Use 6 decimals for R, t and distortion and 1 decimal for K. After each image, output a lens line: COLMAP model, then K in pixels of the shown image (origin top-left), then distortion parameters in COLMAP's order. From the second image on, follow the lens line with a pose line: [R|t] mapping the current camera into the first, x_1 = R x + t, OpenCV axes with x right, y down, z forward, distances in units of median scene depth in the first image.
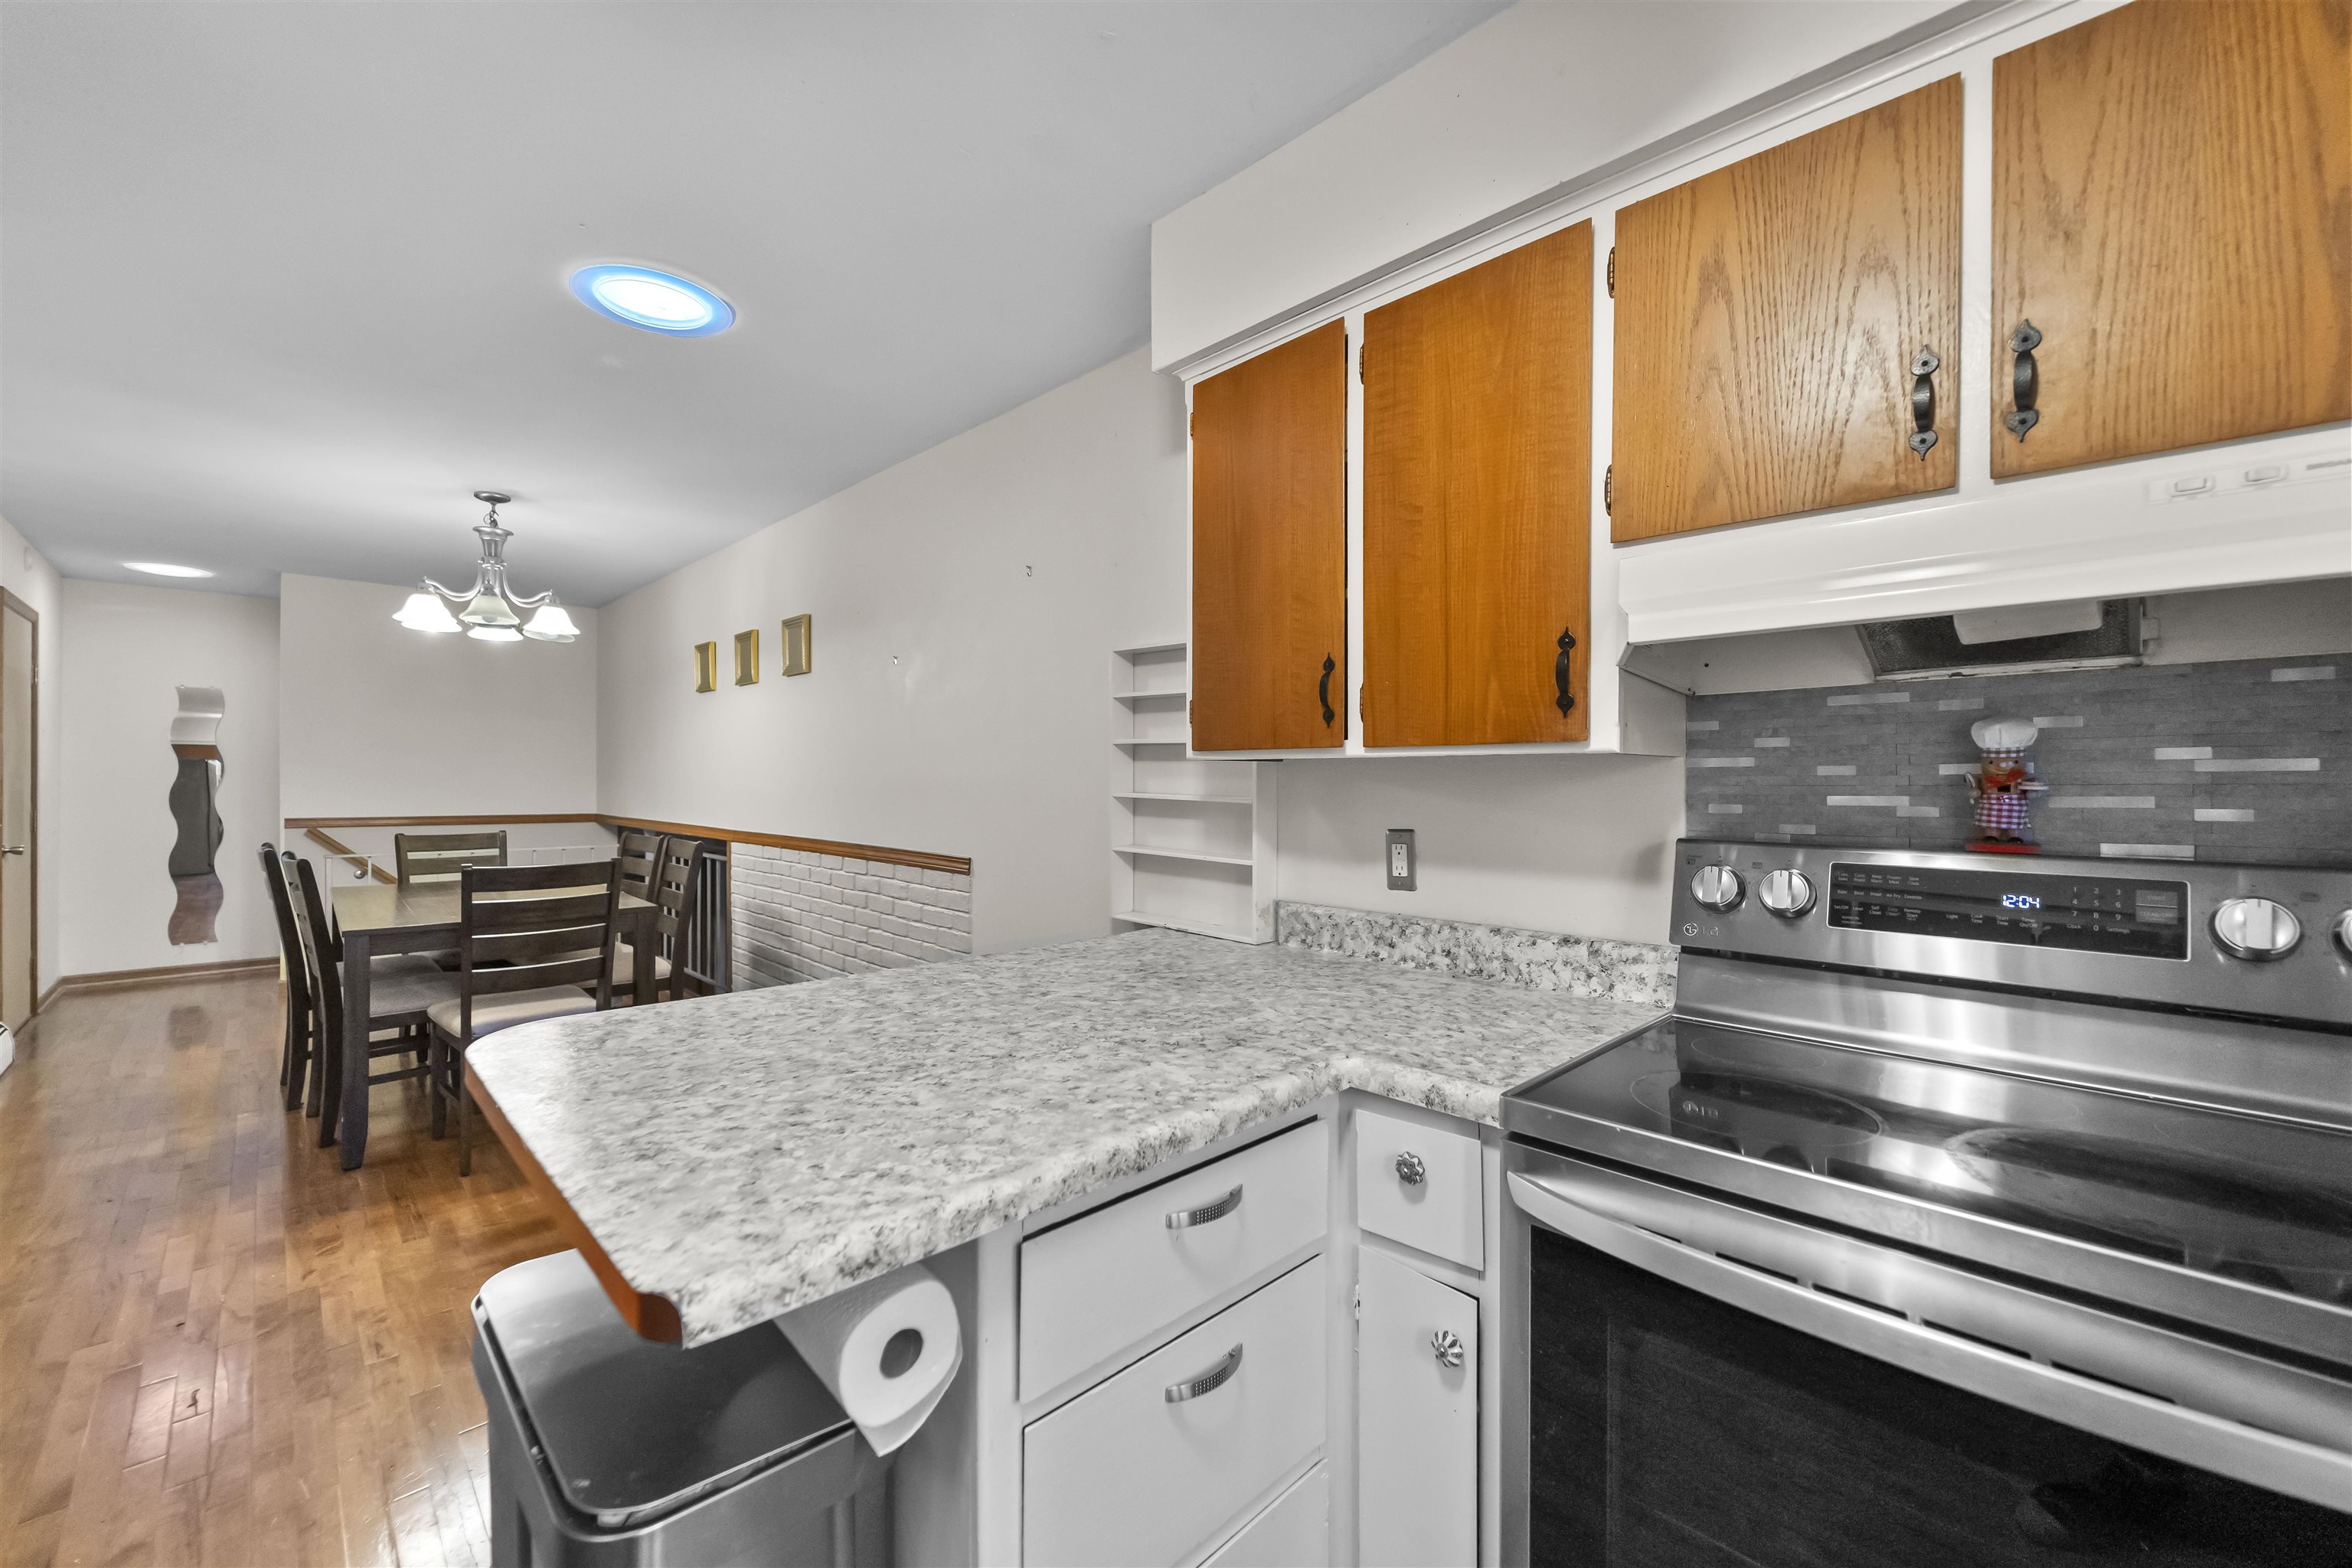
lens RADIAL K [[938.1, 0, 1171.2], [0, 938.1, 793.9], [0, 0, 1]] dist [0.000825, -0.000084]
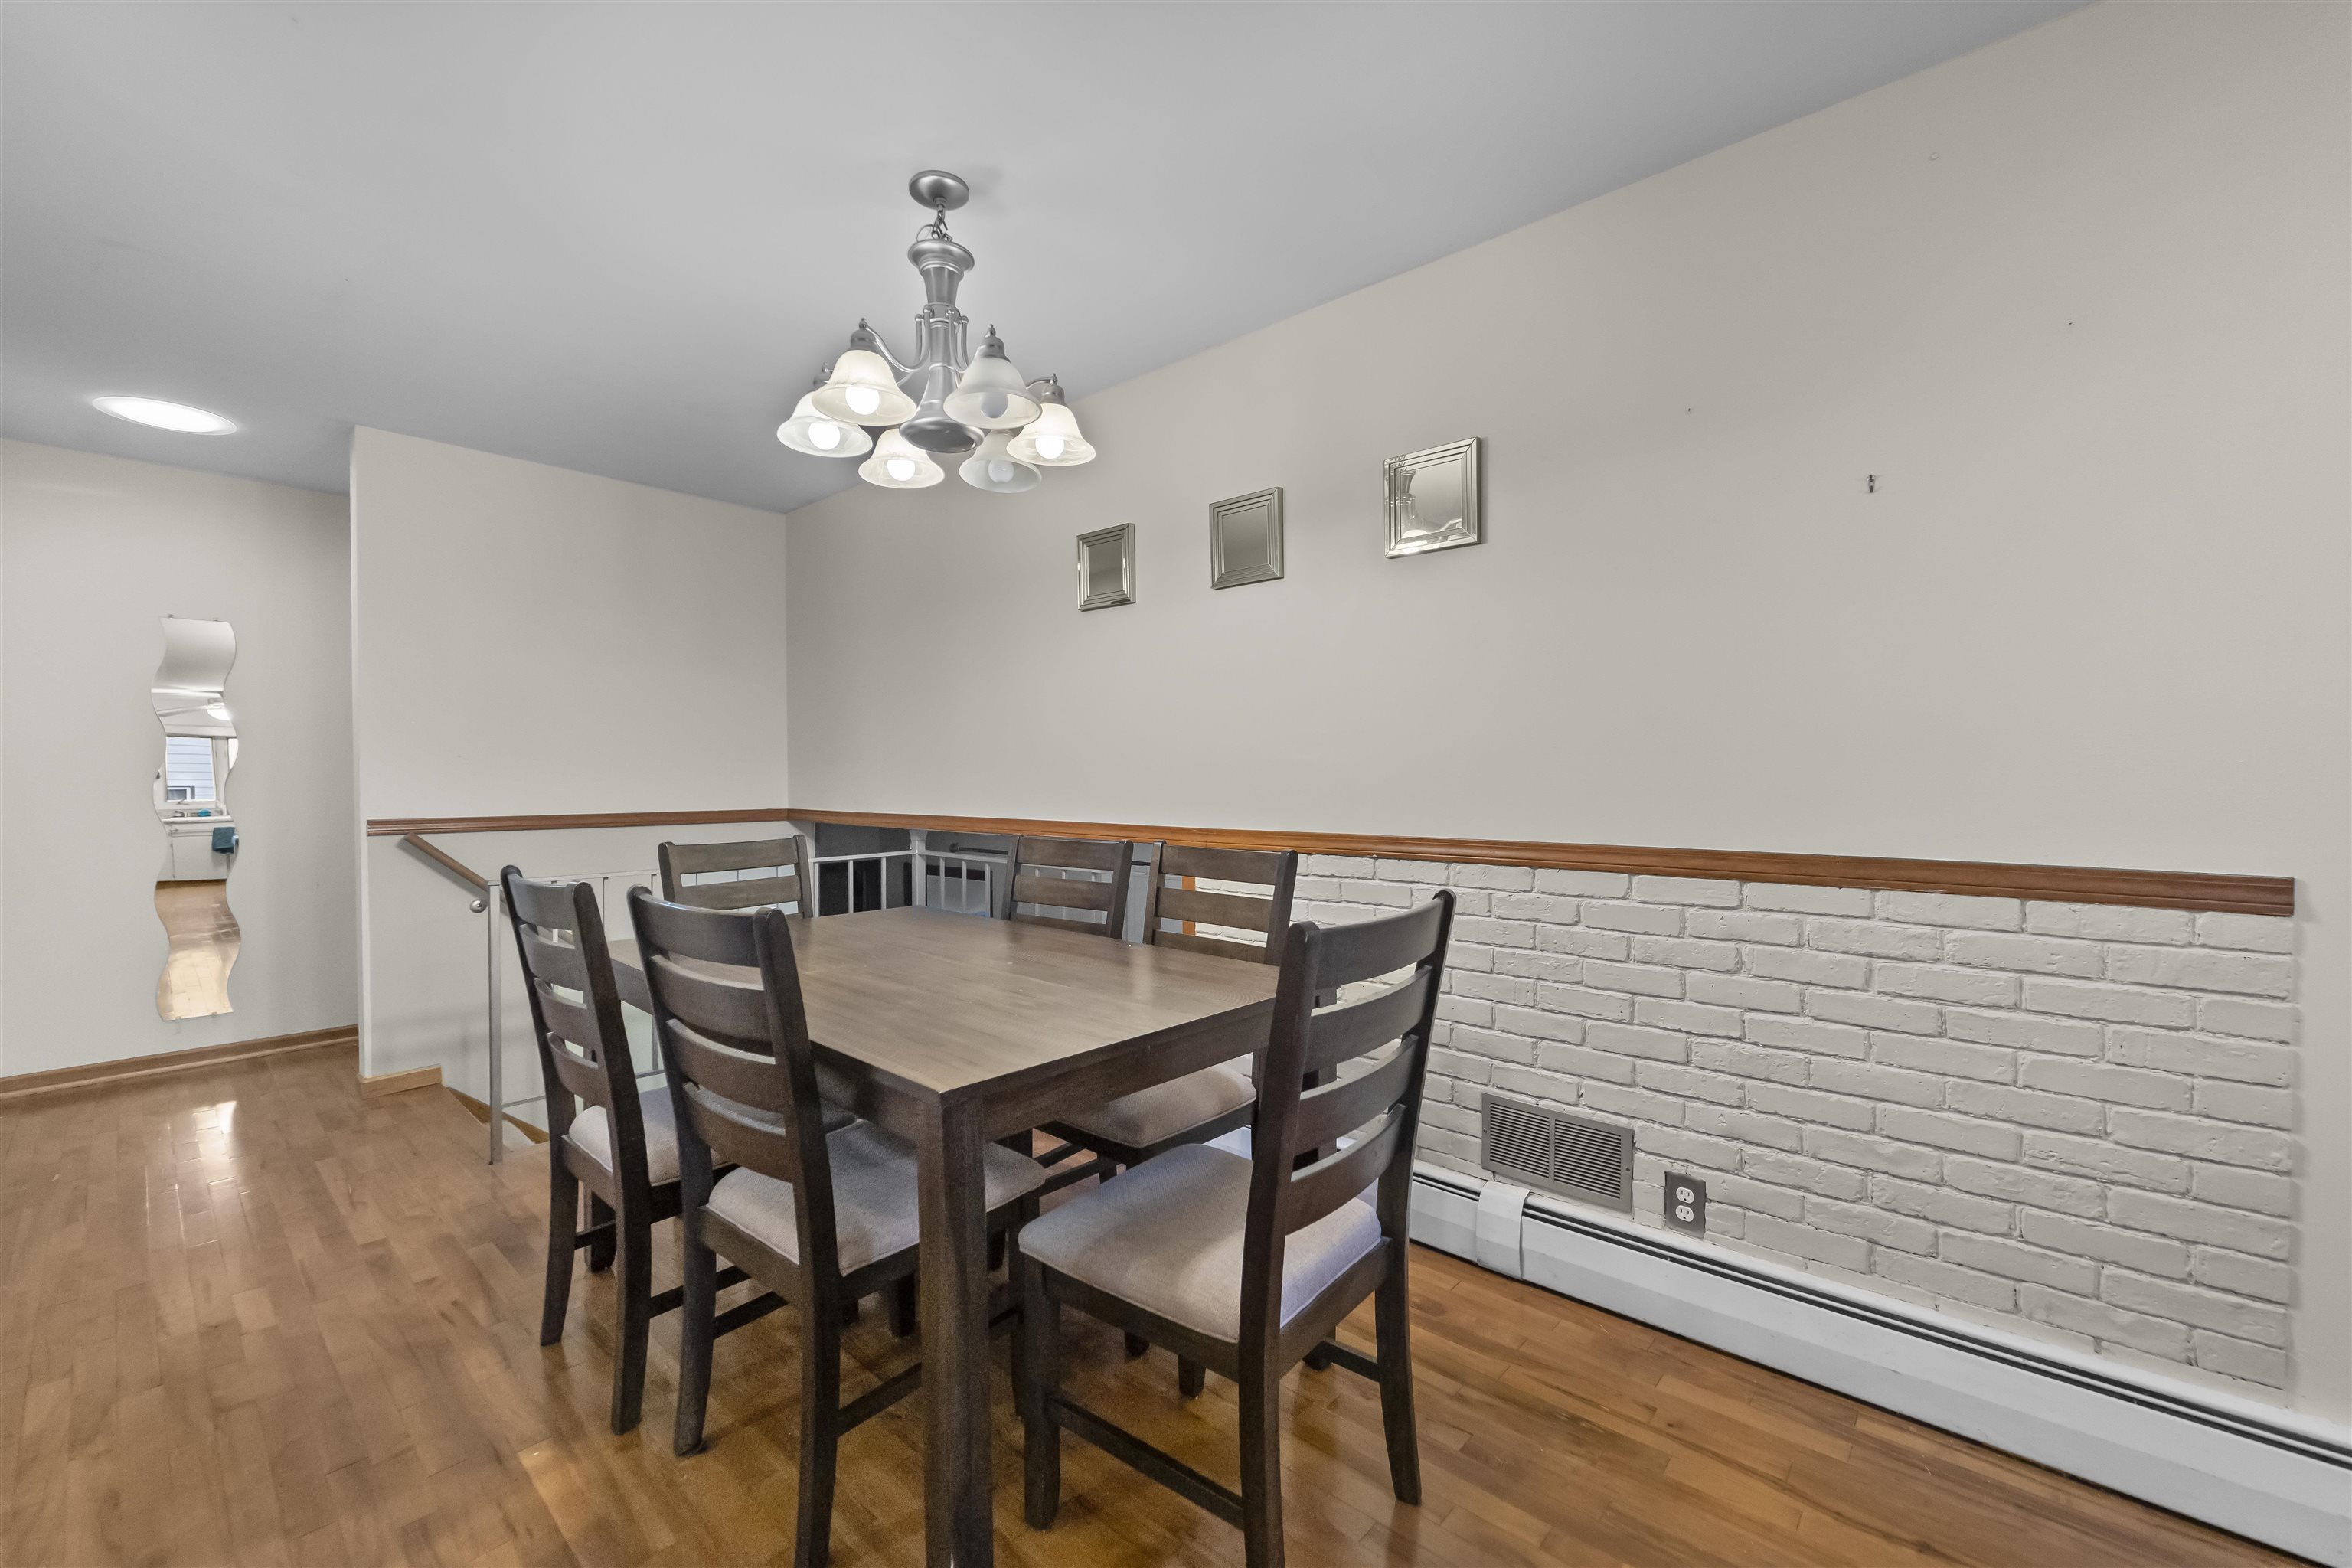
lens RADIAL K [[938.1, 0, 1171.2], [0, 938.1, 793.9], [0, 0, 1]] dist [0.000825, -0.000084]
pose [[0.997005, -0.012156, 0.076382, -2.401873], [0.011566, 0.999900, 0.008162, 0.050831], [-0.076473, -0.007254, 0.997045, 1.758906]]
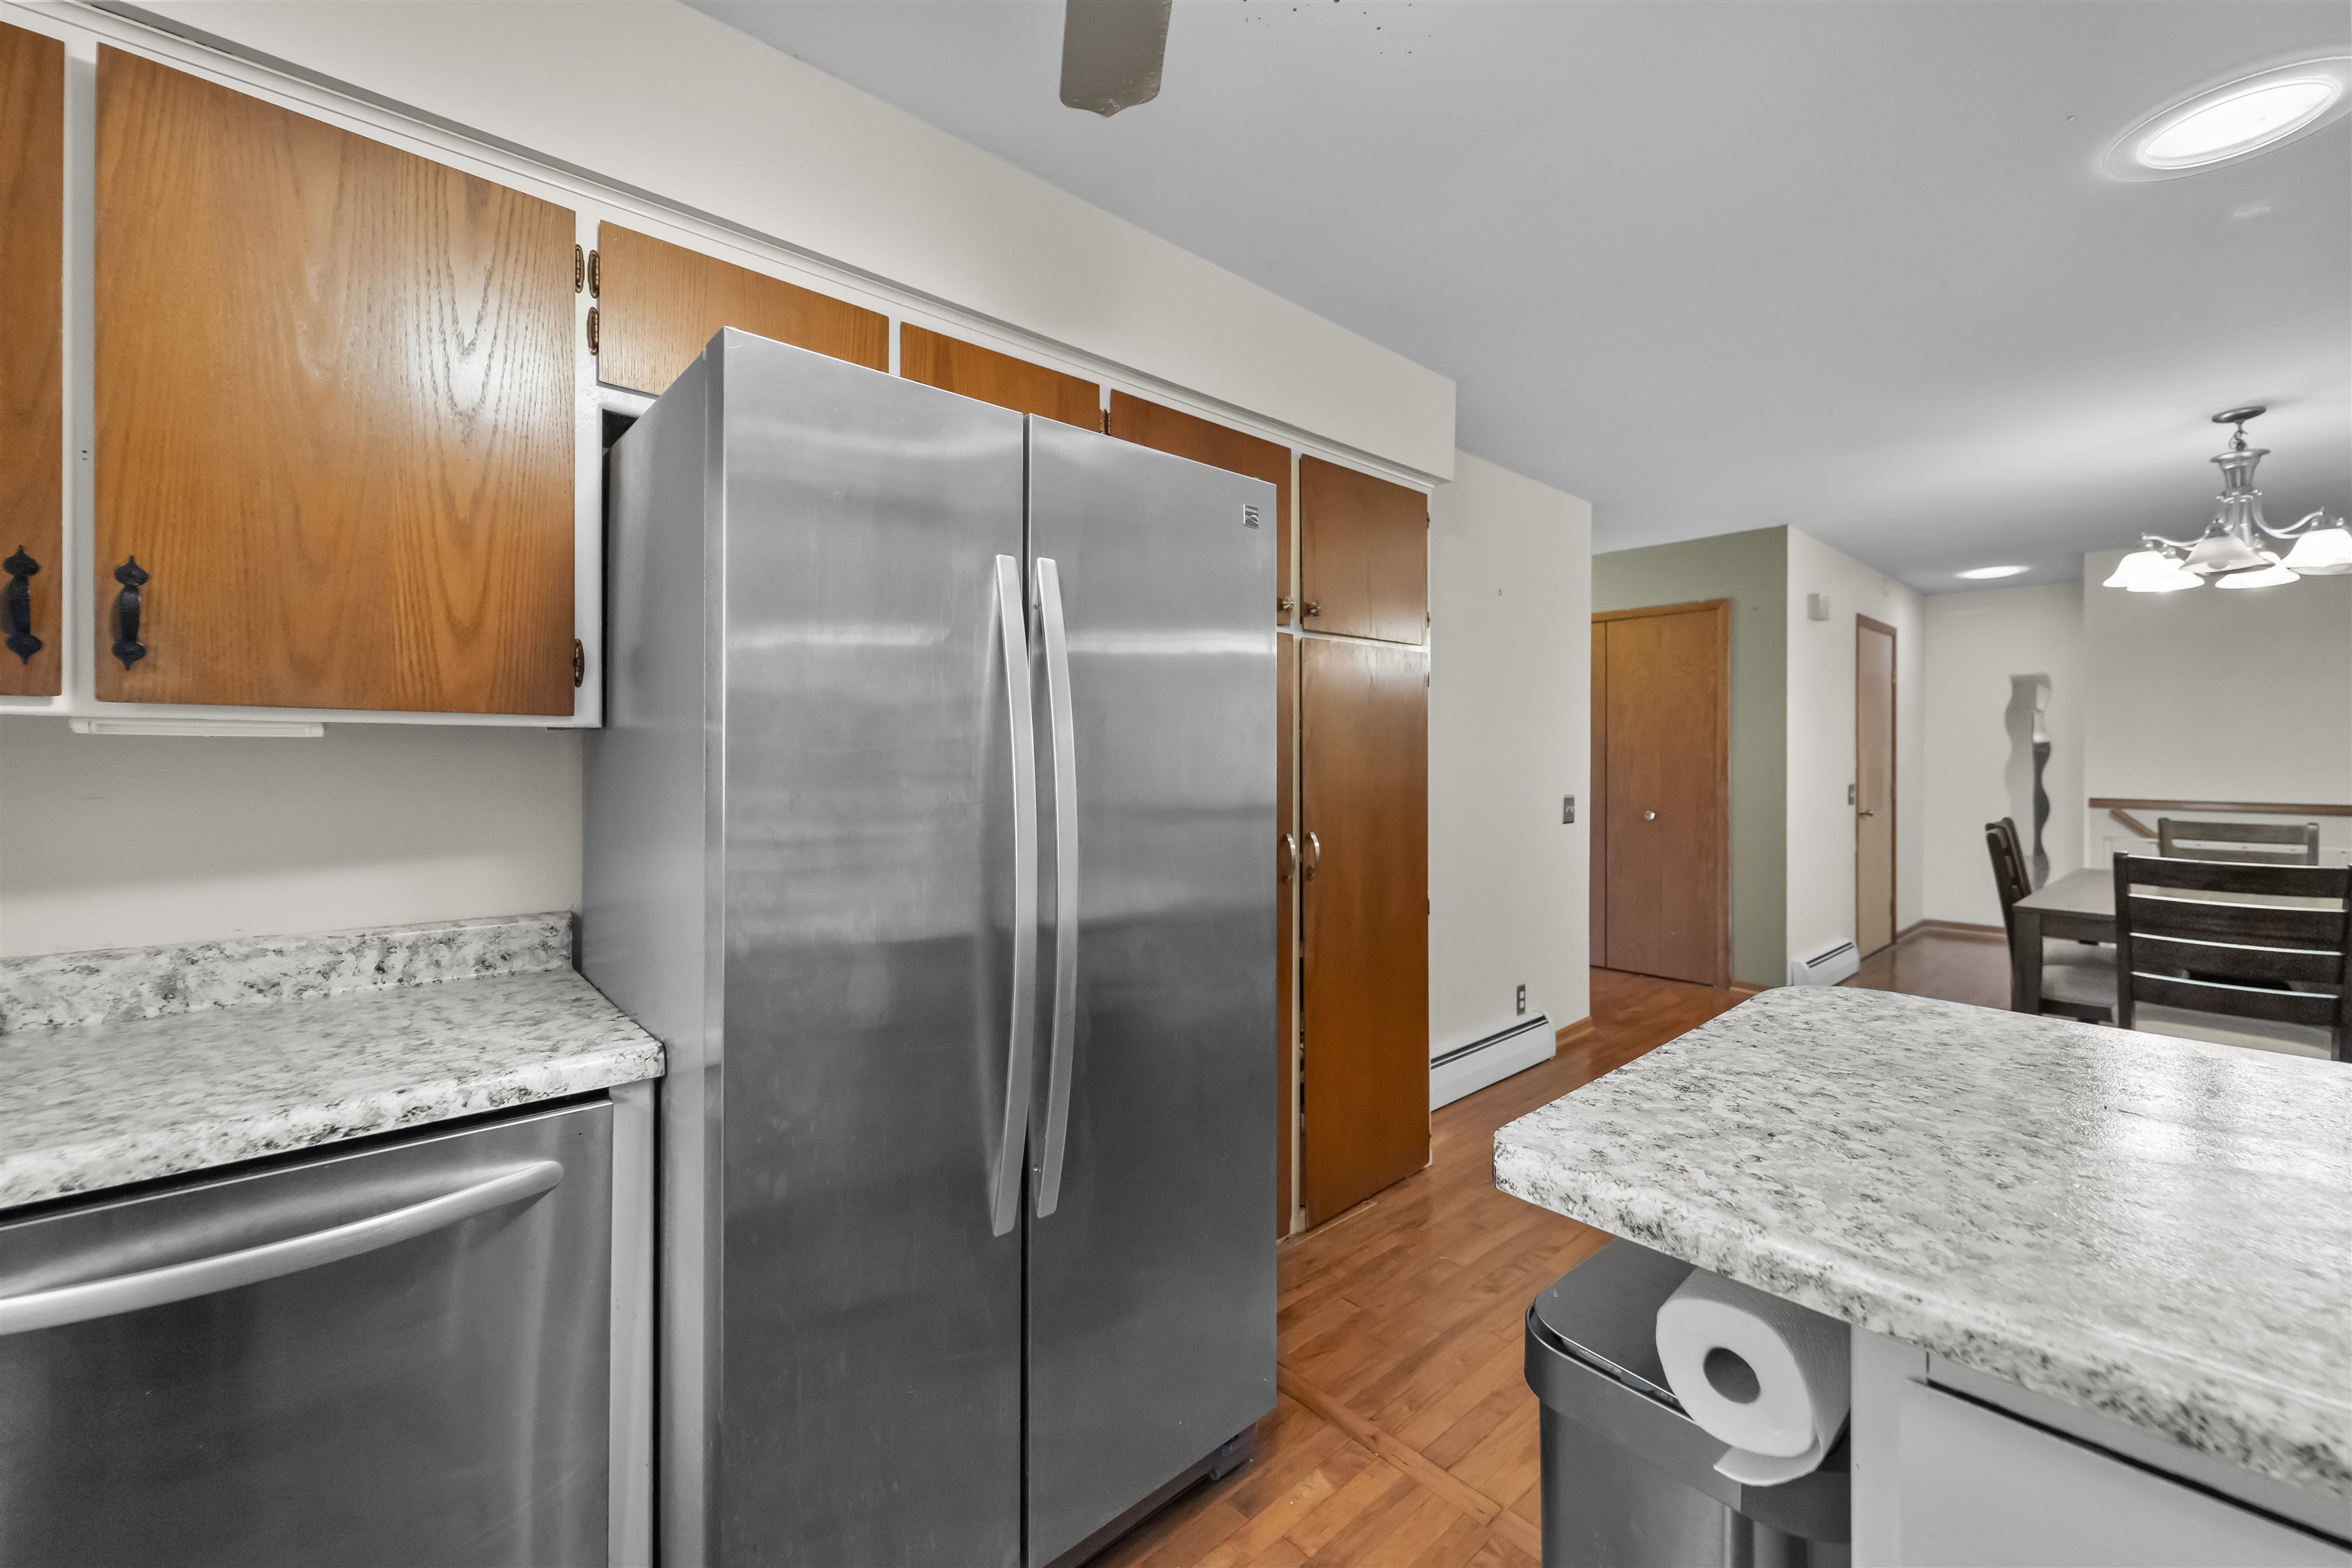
lens RADIAL K [[935.0, 0, 1173.4], [0, 935.0, 758.0], [0, 0, 1]] dist [0.000044, -0.000050]
pose [[-0.046844, -0.001997, -0.998900, 0.511780], [-0.015852, 0.999874, -0.001256, 0.004908], [0.998776, 0.015776, -0.046870, 0.392354]]
